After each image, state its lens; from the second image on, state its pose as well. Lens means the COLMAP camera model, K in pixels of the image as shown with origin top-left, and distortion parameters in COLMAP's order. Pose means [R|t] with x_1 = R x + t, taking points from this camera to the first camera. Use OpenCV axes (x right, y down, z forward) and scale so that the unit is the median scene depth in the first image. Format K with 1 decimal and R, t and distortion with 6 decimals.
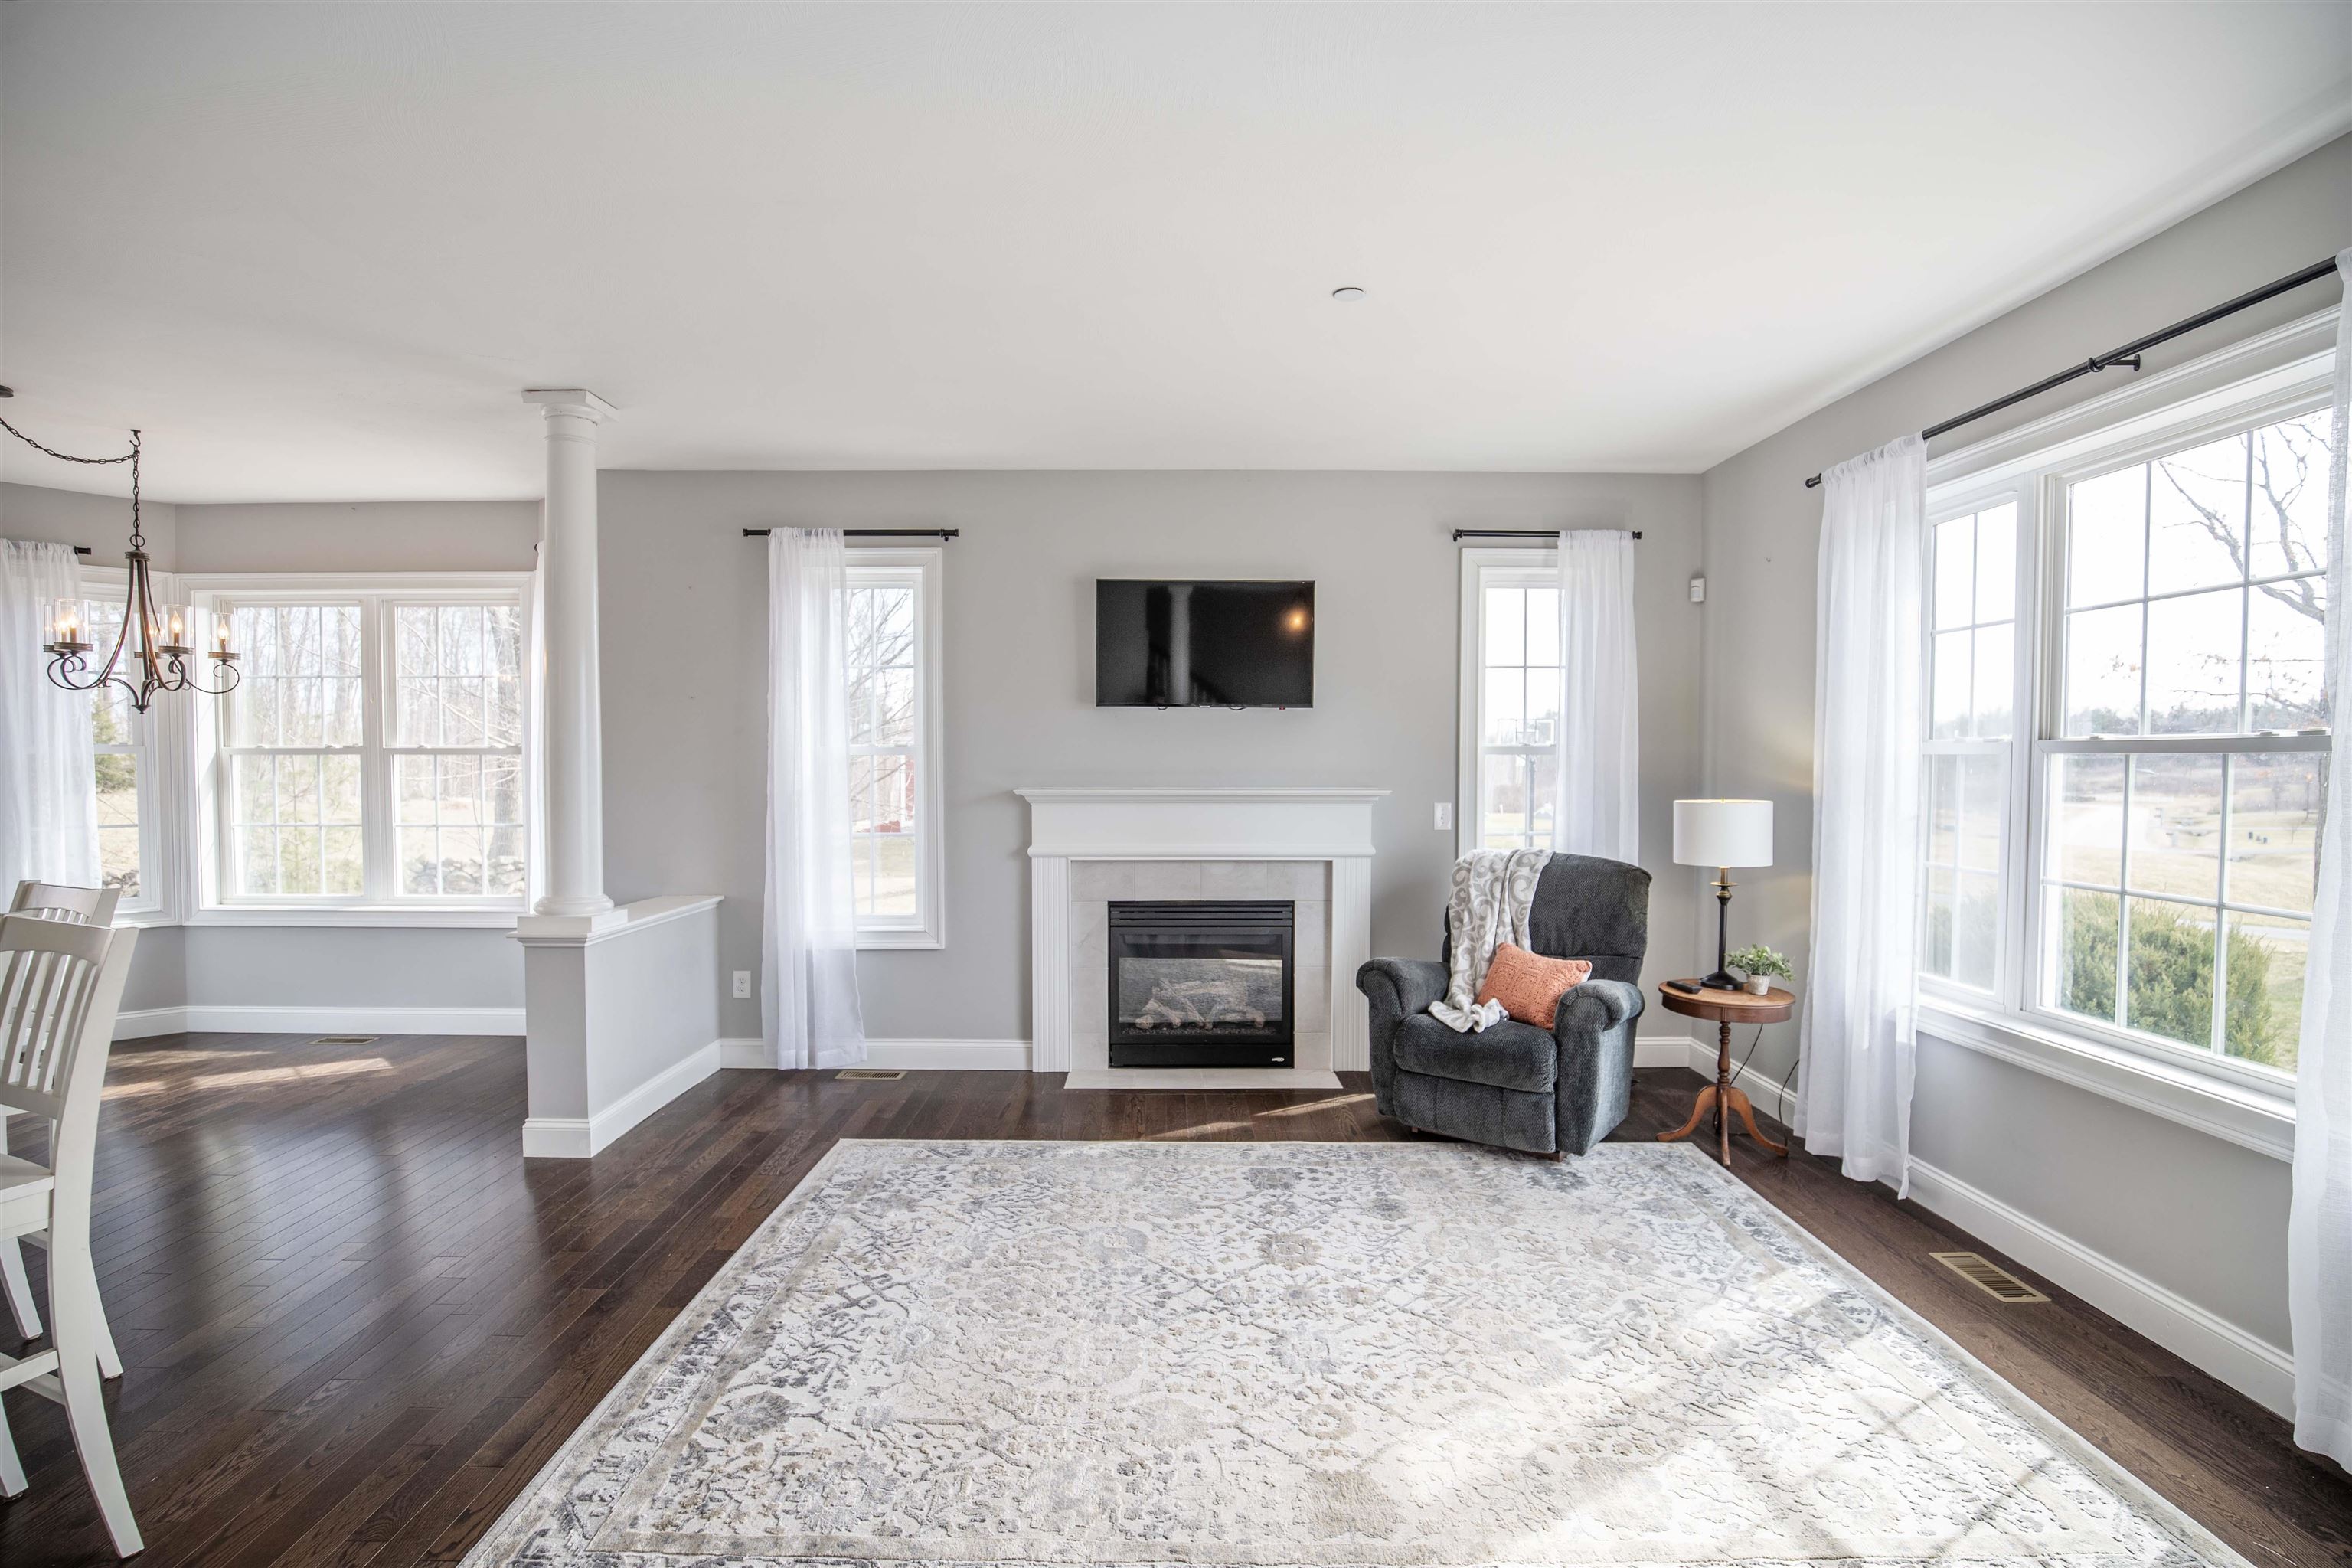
lens RADIAL K [[1119.4, 0, 1165.7], [0, 1119.4, 794.1], [0, 0, 1]] dist [-0.030433, 0.006871]
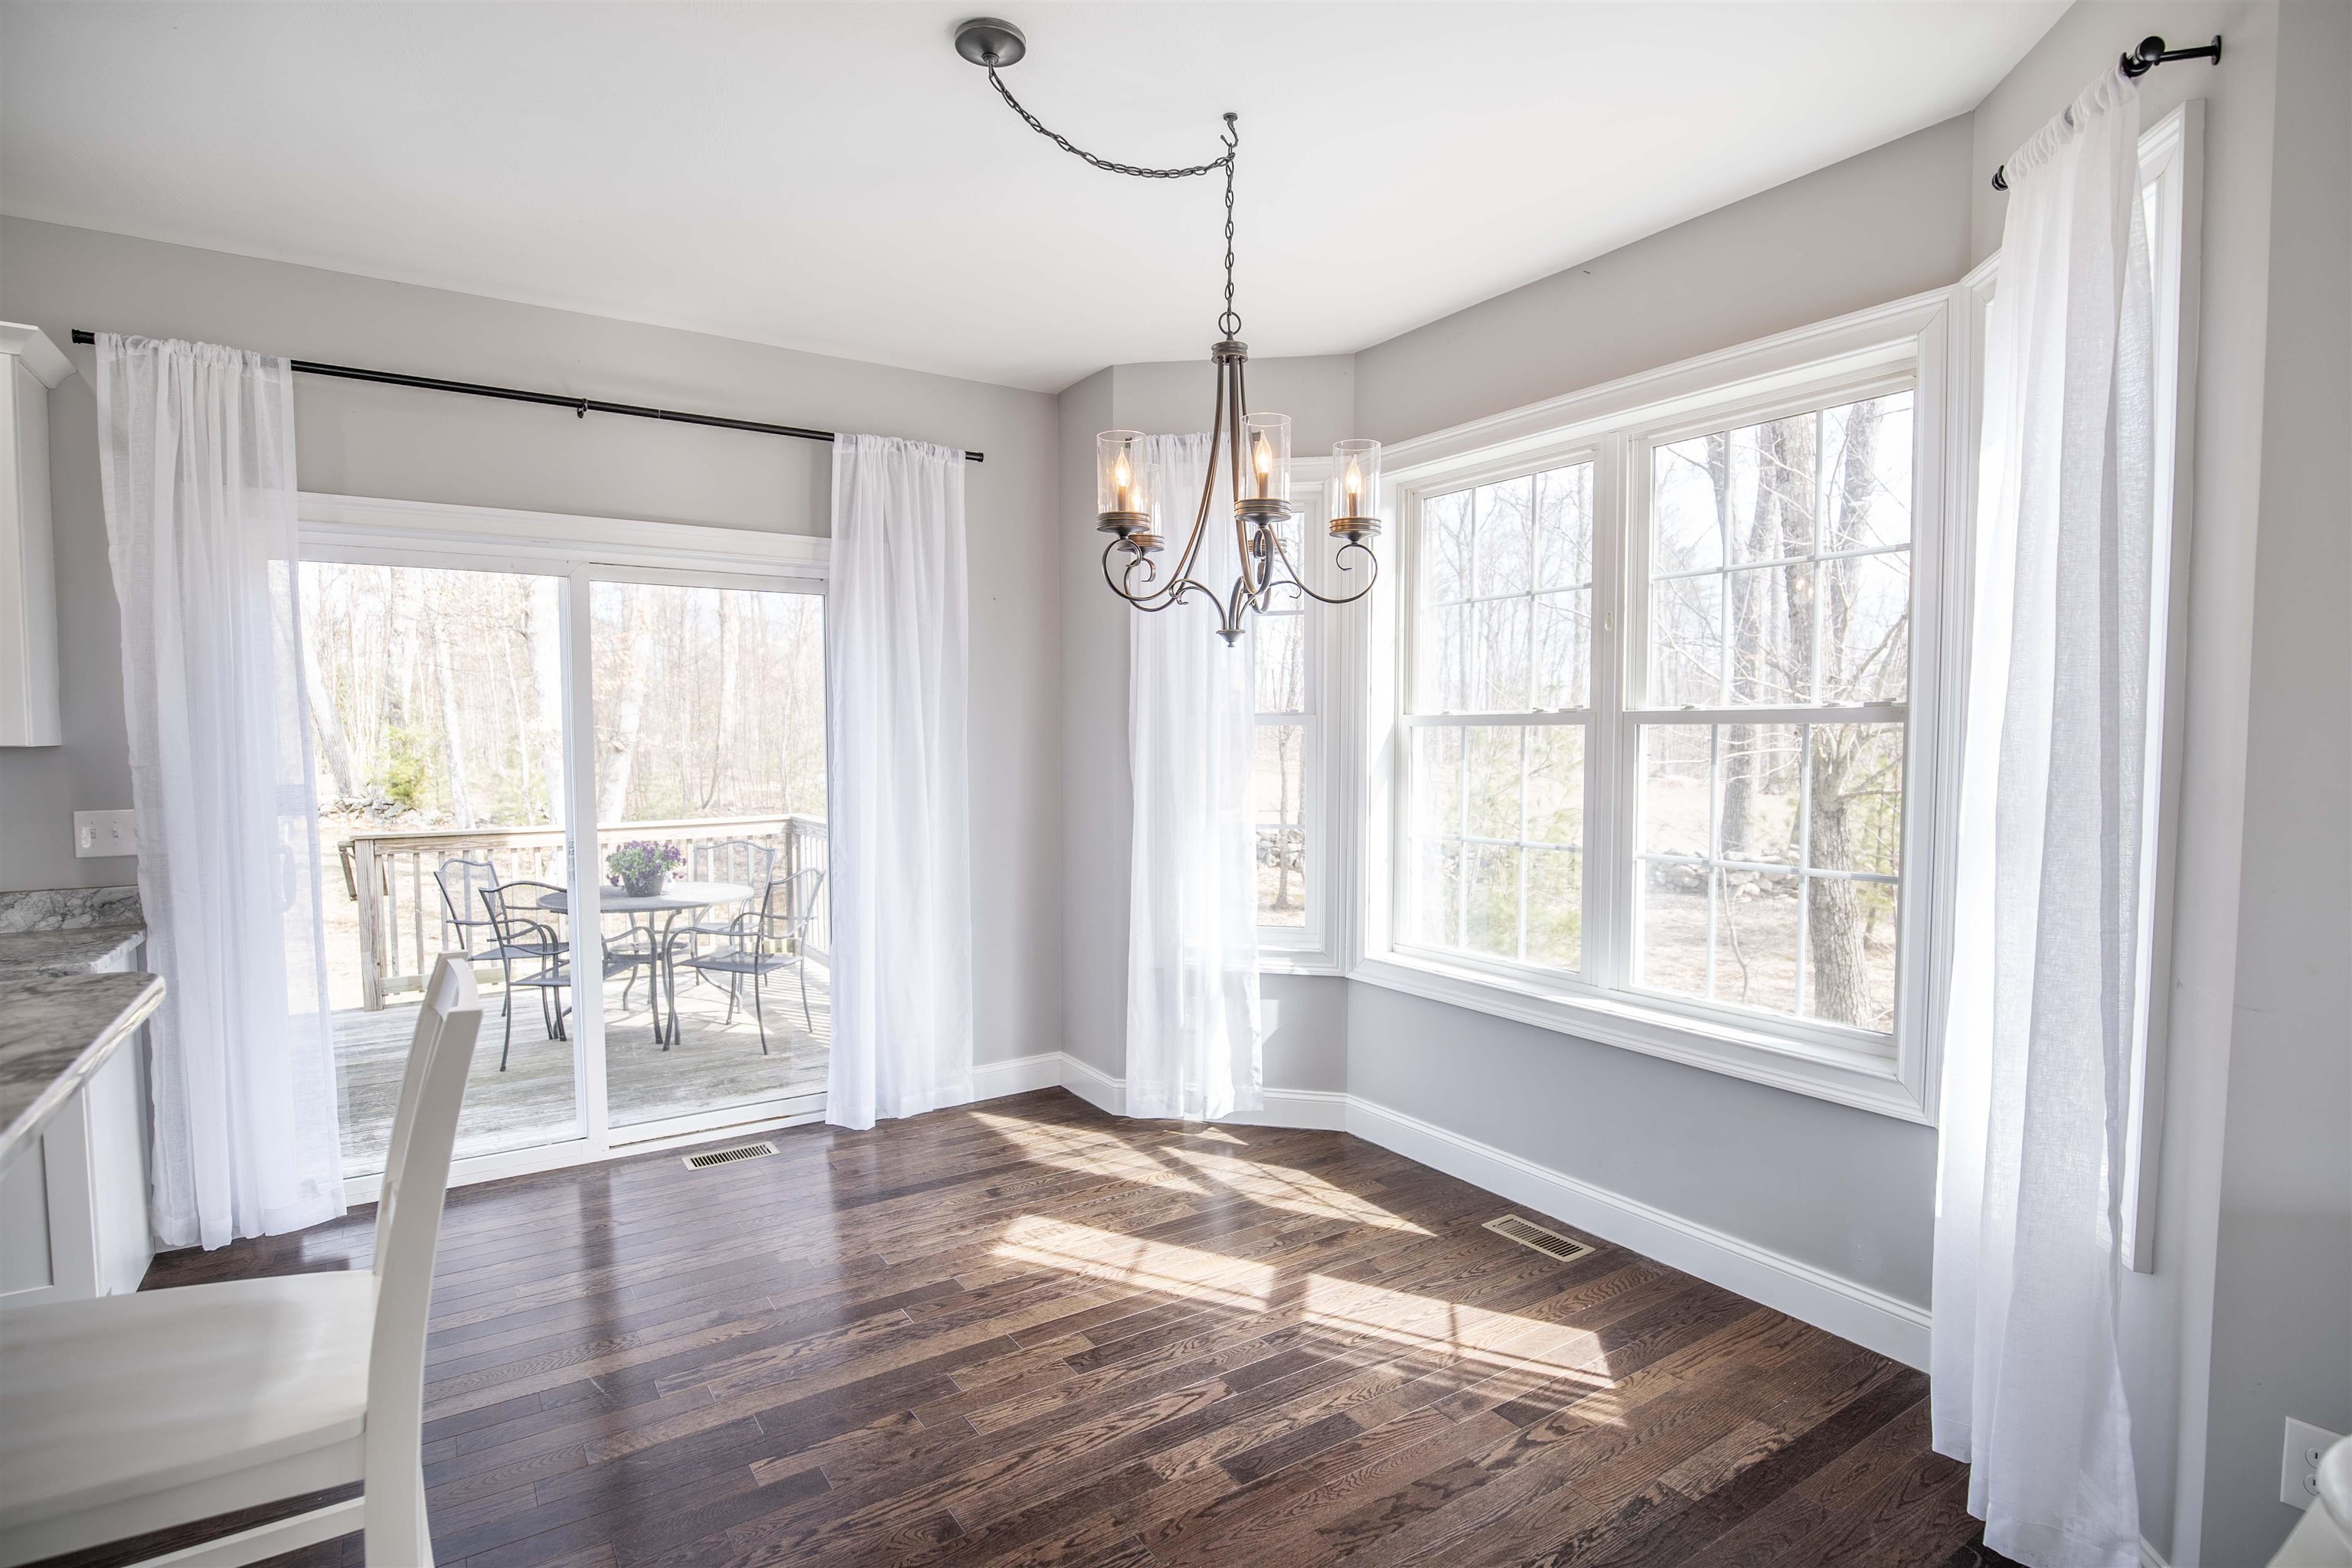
lens RADIAL K [[1119.4, 0, 1165.7], [0, 1119.4, 794.1], [0, 0, 1]] dist [-0.030433, 0.006871]
pose [[0.546076, 0.042881, -0.836637, -0.487910], [-0.026739, 0.999072, 0.033754, -0.018427], [0.837309, 0.003939, 0.546716, 0.672773]]
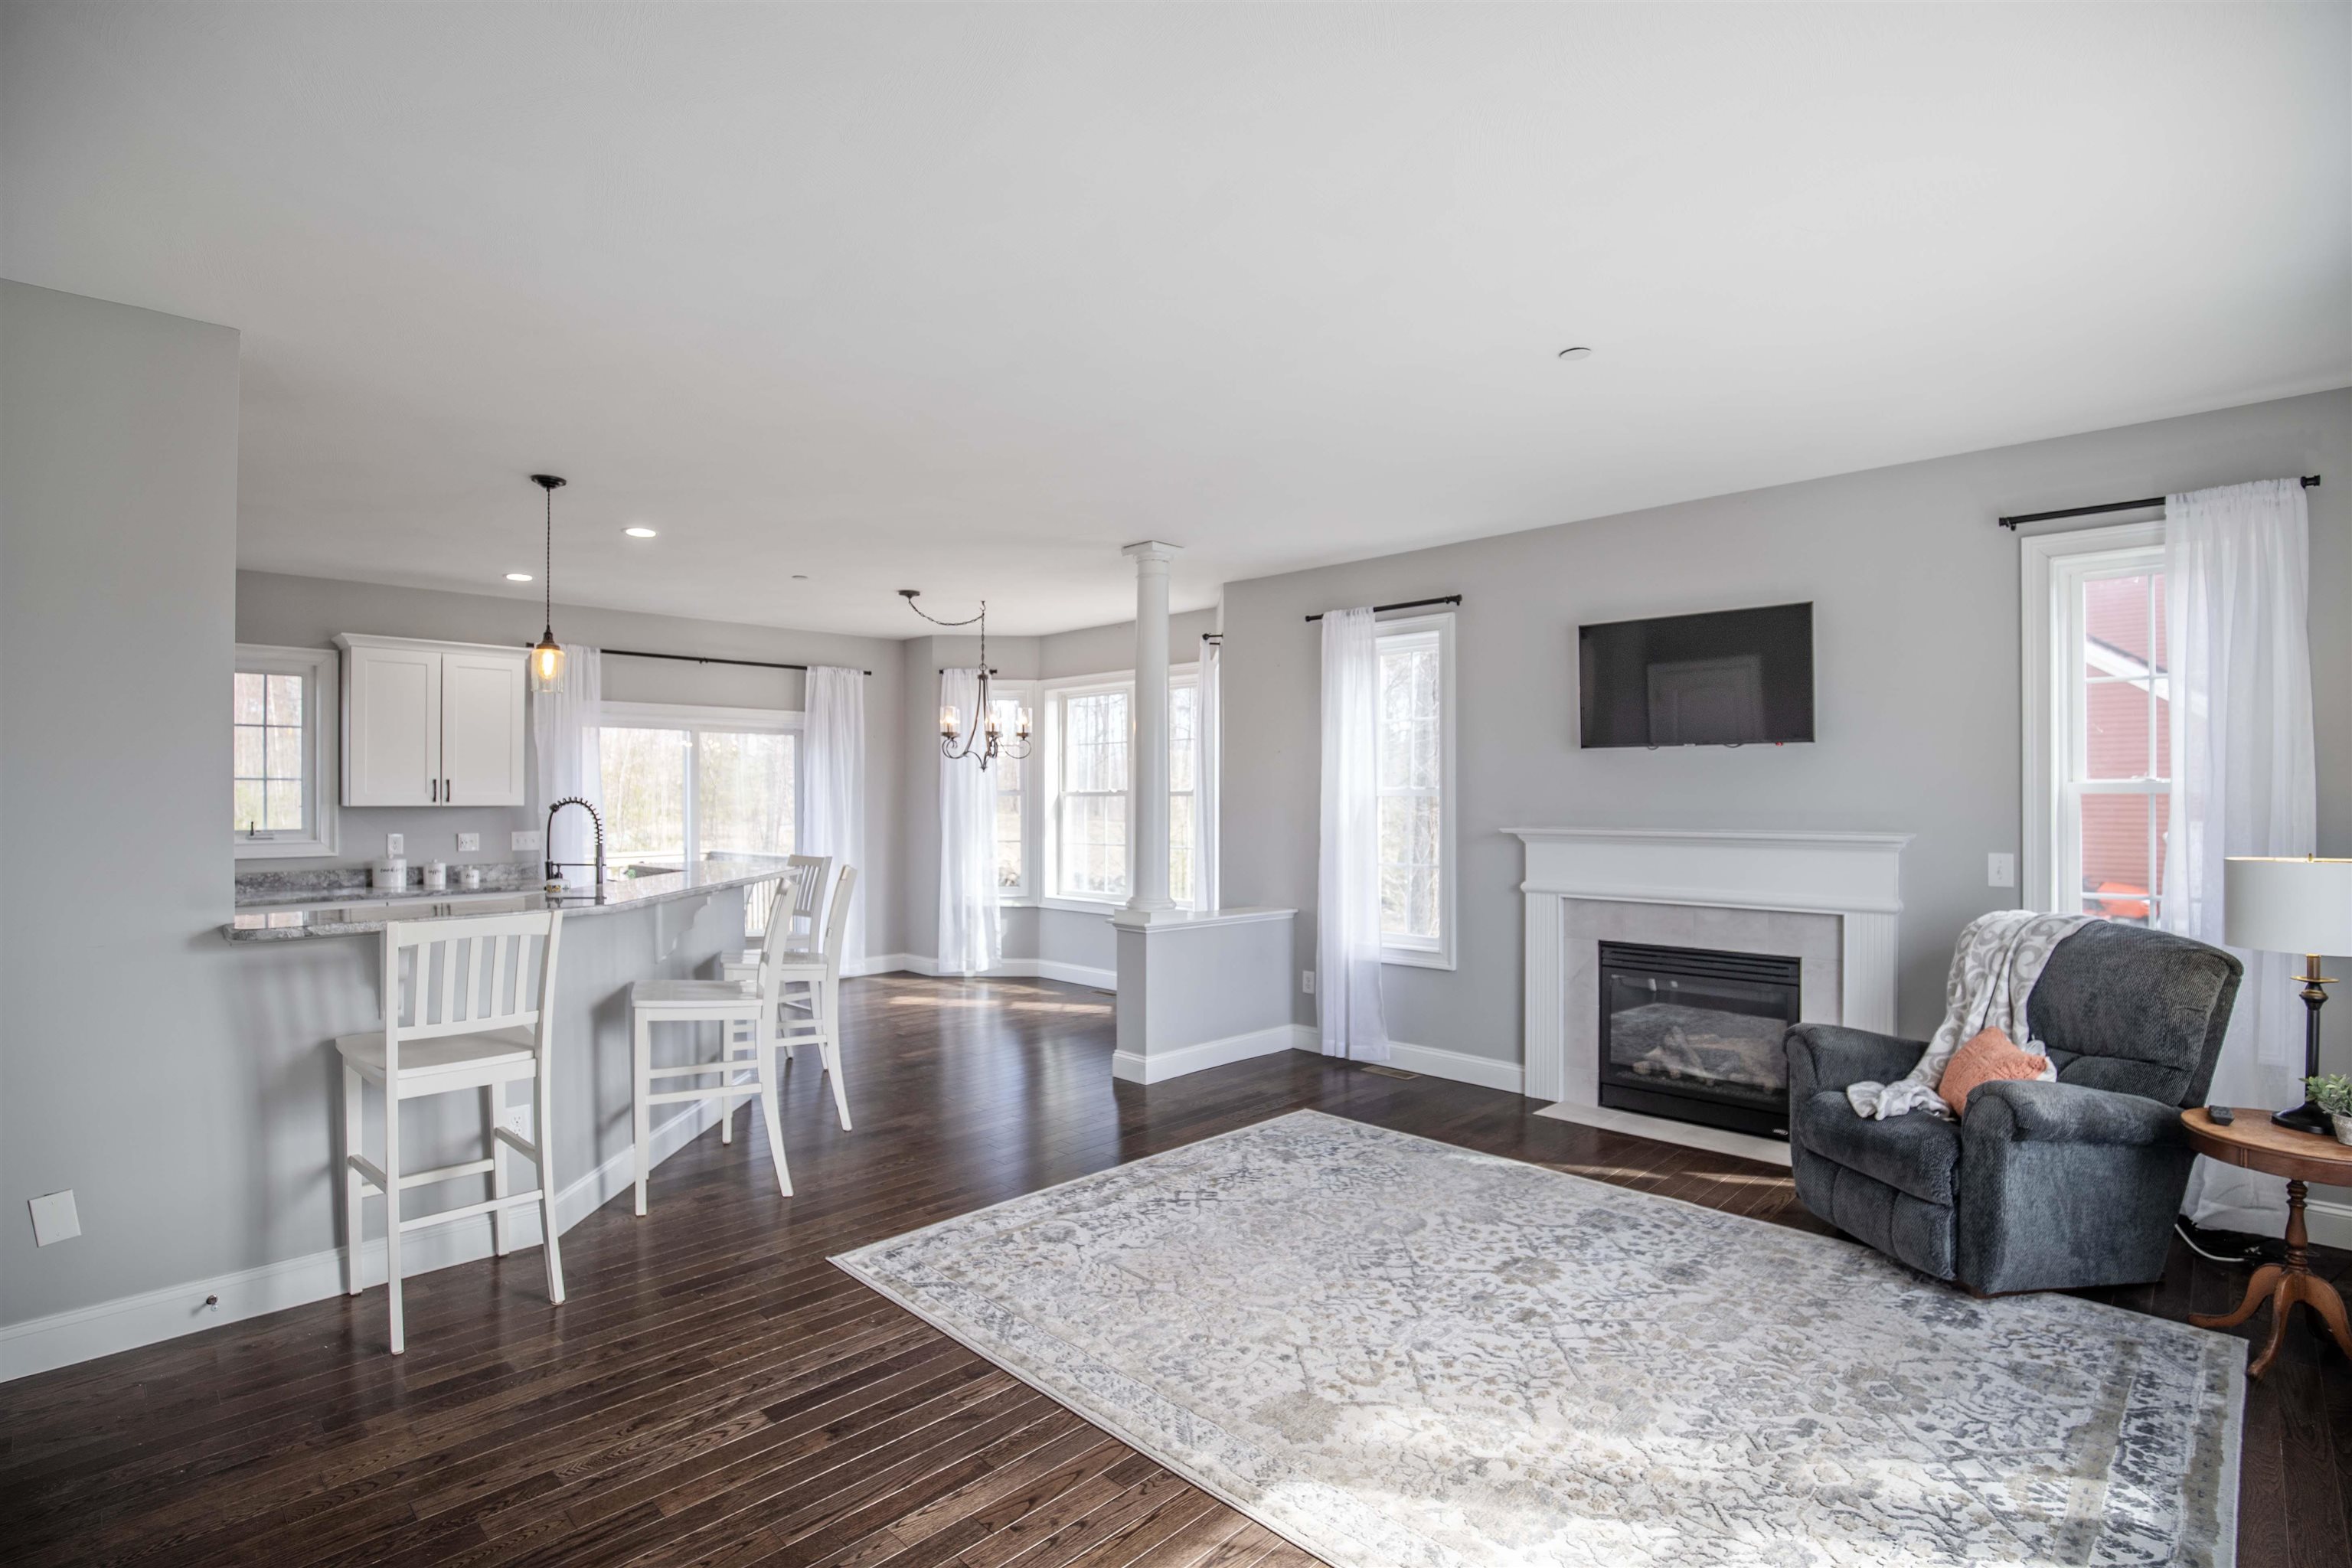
lens RADIAL K [[1119.4, 0, 1165.7], [0, 1119.4, 794.1], [0, 0, 1]] dist [-0.030433, 0.006871]
pose [[0.706200, -0.004240, -0.708000, 0.449480], [-0.020965, 0.999418, -0.026896, -0.001114], [0.707702, 0.033838, 0.705700, 0.008246]]
